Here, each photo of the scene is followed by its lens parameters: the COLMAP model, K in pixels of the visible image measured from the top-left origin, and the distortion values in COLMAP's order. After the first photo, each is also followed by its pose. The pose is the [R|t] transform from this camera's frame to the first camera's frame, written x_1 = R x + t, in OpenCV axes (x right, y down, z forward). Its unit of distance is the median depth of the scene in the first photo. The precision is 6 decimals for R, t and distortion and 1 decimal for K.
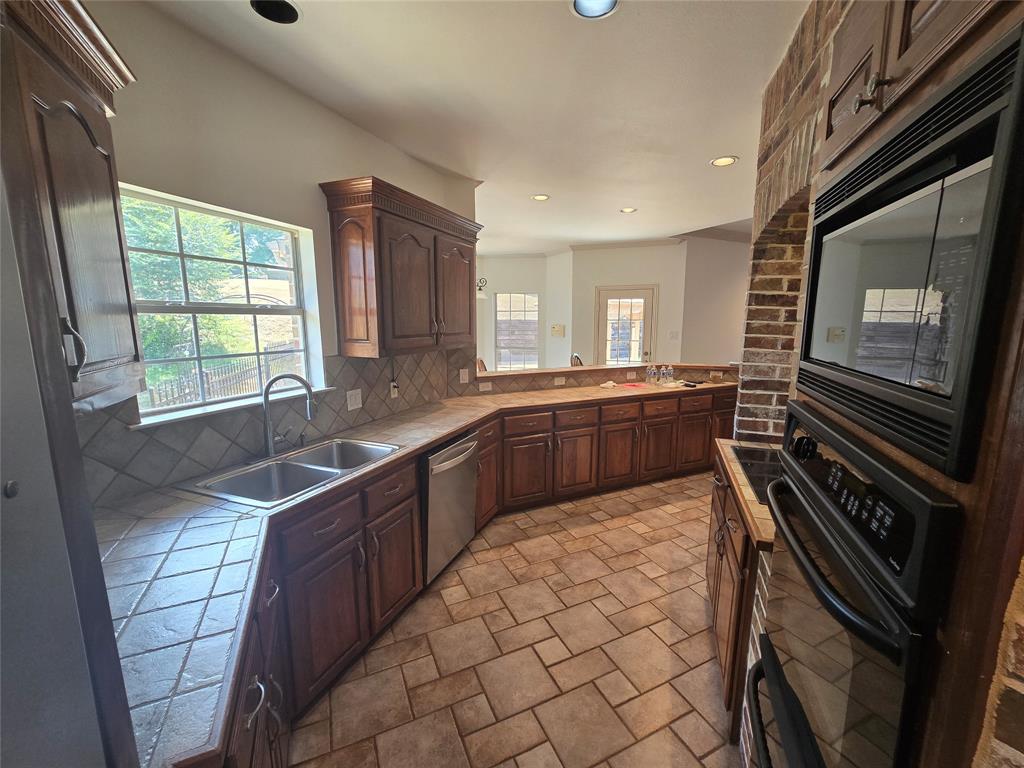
lens RADIAL K [[420.6, 0, 525.5], [0, 420.6, 387.1], [0, 0, 1]] dist [-0.001780, -0.000305]
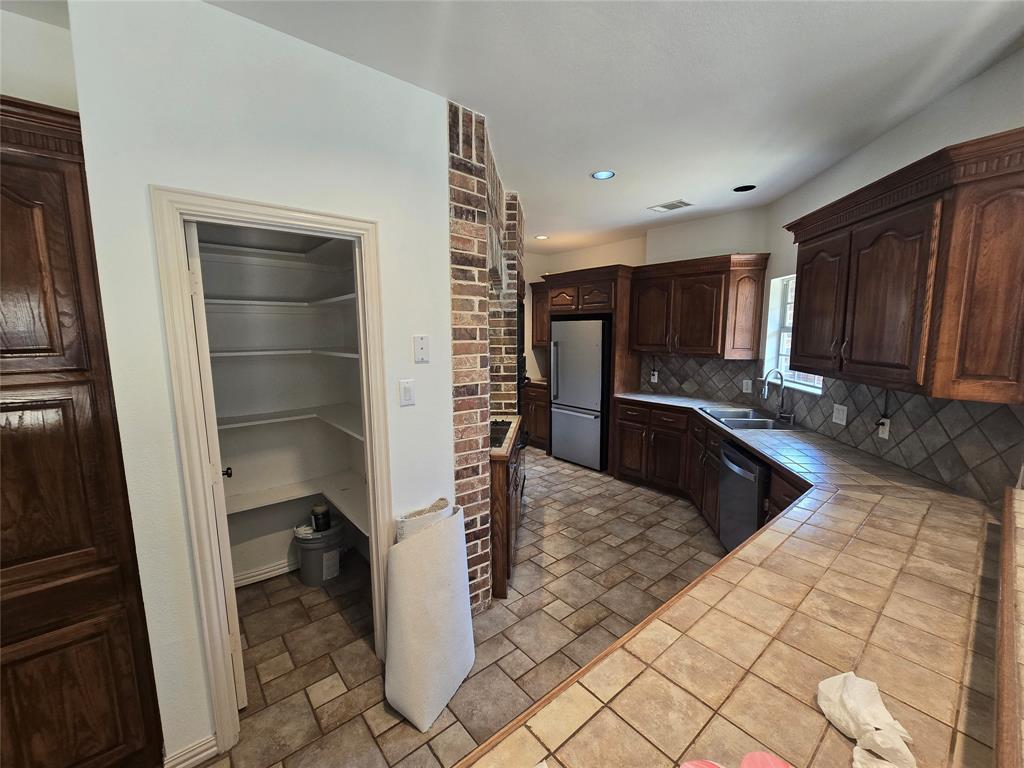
lens RADIAL K [[420.6, 0, 525.5], [0, 420.6, 387.1], [0, 0, 1]] dist [-0.001780, -0.000305]
pose [[-0.966161, 0.034063, -0.255682, 0.607898], [-0.042893, 0.956224, 0.289474, -0.302404], [0.254350, 0.290645, -0.922405, 1.743095]]
